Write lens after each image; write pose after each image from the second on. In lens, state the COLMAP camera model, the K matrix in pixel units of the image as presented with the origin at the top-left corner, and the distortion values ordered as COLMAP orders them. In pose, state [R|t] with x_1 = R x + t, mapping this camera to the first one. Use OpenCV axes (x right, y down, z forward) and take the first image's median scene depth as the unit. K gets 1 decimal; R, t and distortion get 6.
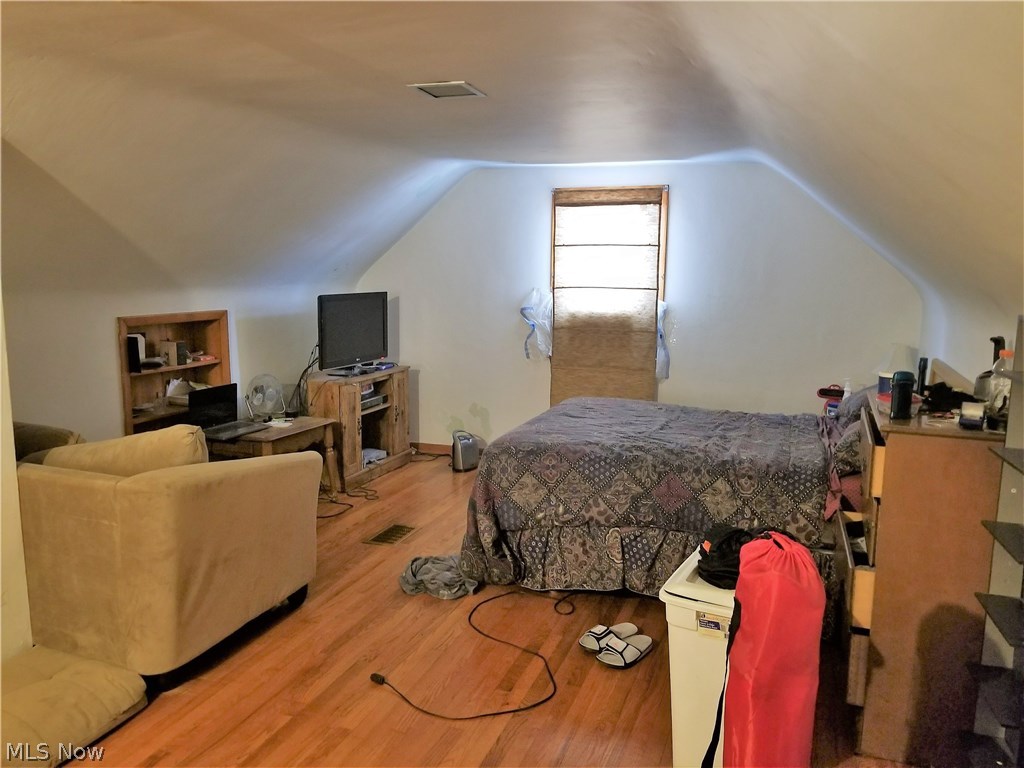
lens RADIAL K [[805.4, 0, 528.3], [0, 805.4, 385.0], [0, 0, 1]] dist [0.108567, -0.153655]
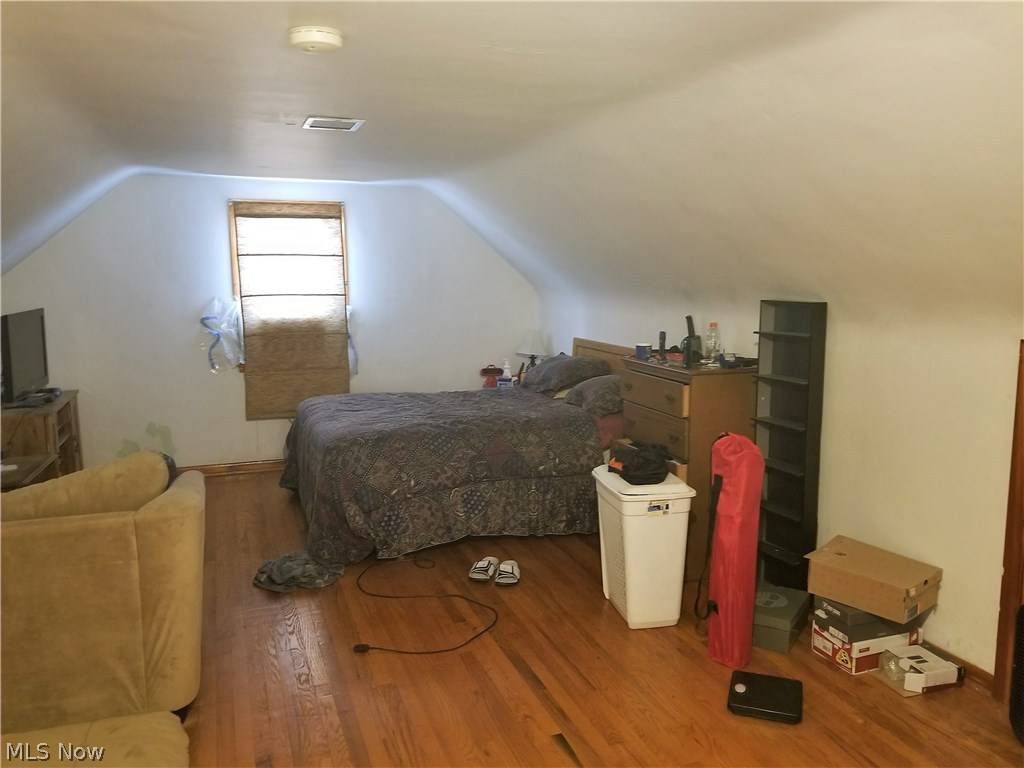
lens RADIAL K [[805.4, 0, 528.3], [0, 805.4, 385.0], [0, 0, 1]] dist [0.108567, -0.153655]
pose [[0.754248, -0.106556, 0.647886, -0.390744], [0.108780, 0.993387, 0.036742, -0.008591], [-0.647516, 0.042764, 0.760851, -0.009177]]
